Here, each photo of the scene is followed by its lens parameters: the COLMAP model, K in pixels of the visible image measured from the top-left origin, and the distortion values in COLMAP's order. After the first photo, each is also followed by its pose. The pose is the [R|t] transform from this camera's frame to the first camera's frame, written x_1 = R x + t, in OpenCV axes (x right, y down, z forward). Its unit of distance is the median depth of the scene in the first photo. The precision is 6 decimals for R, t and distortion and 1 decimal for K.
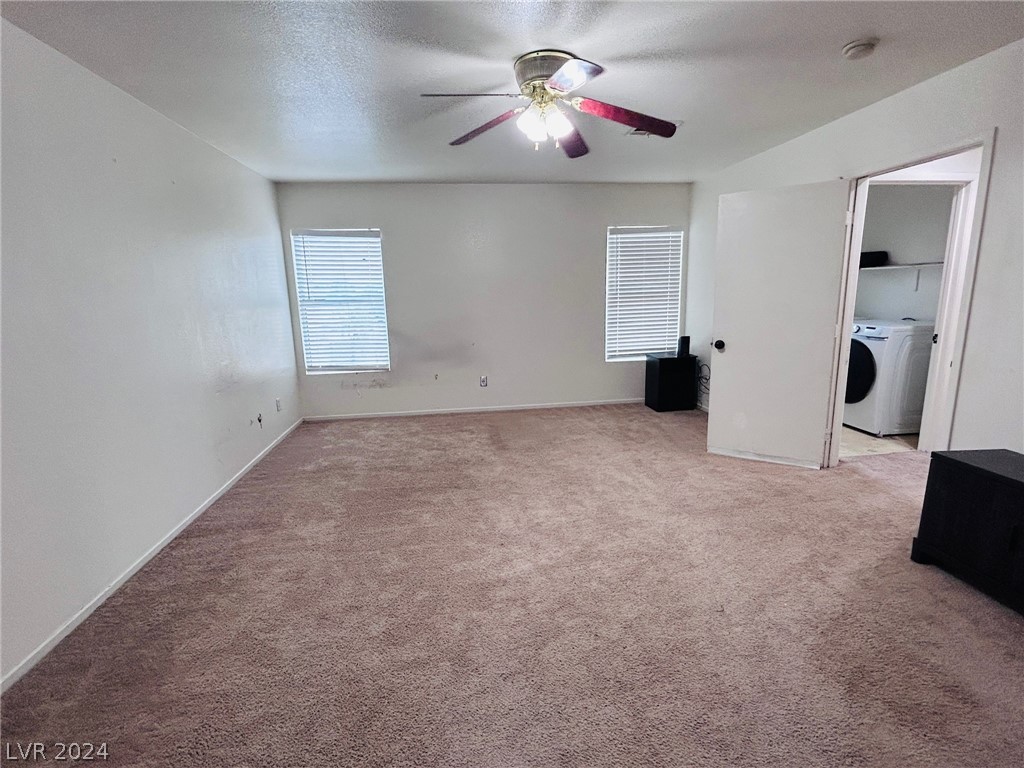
lens RADIAL K [[487.5, 0, 513.2], [0, 487.5, 383.0], [0, 0, 1]] dist [-0.002320, 0.004552]
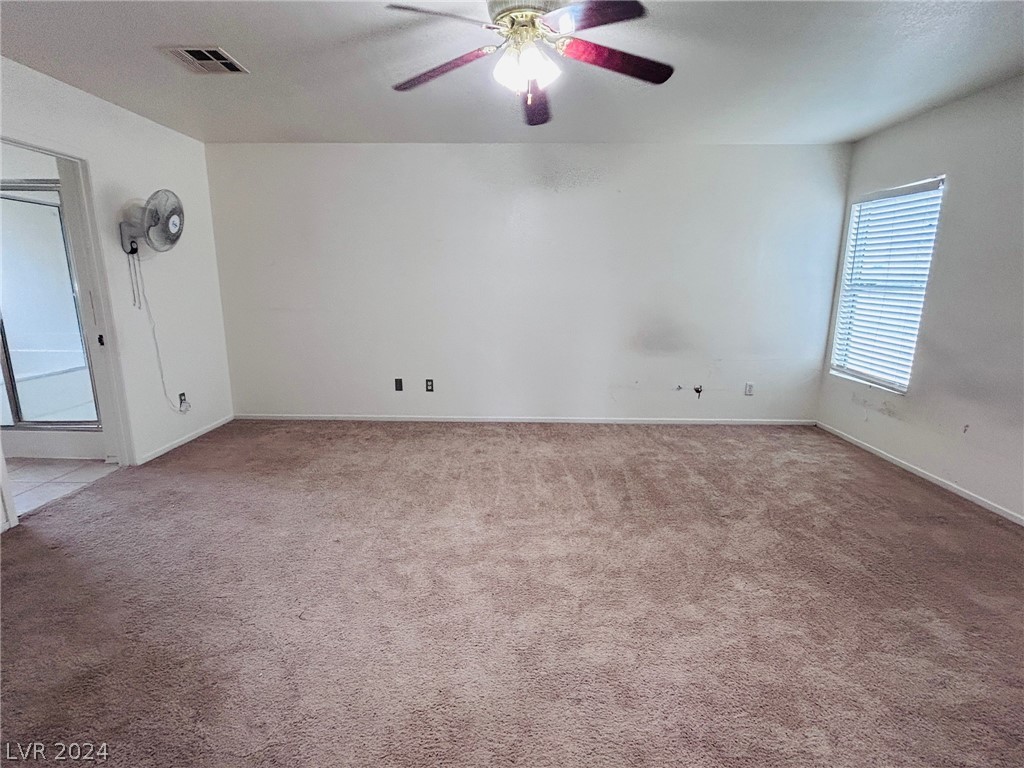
lens RADIAL K [[487.5, 0, 508.1], [0, 487.5, 382.9], [0, 0, 1]] dist [-0.002320, 0.004552]
pose [[-0.155660, 0.224052, -0.962066, 0.484989], [-0.192480, 0.948390, 0.252010, -0.109901], [0.968876, 0.224406, -0.104501, 0.577172]]
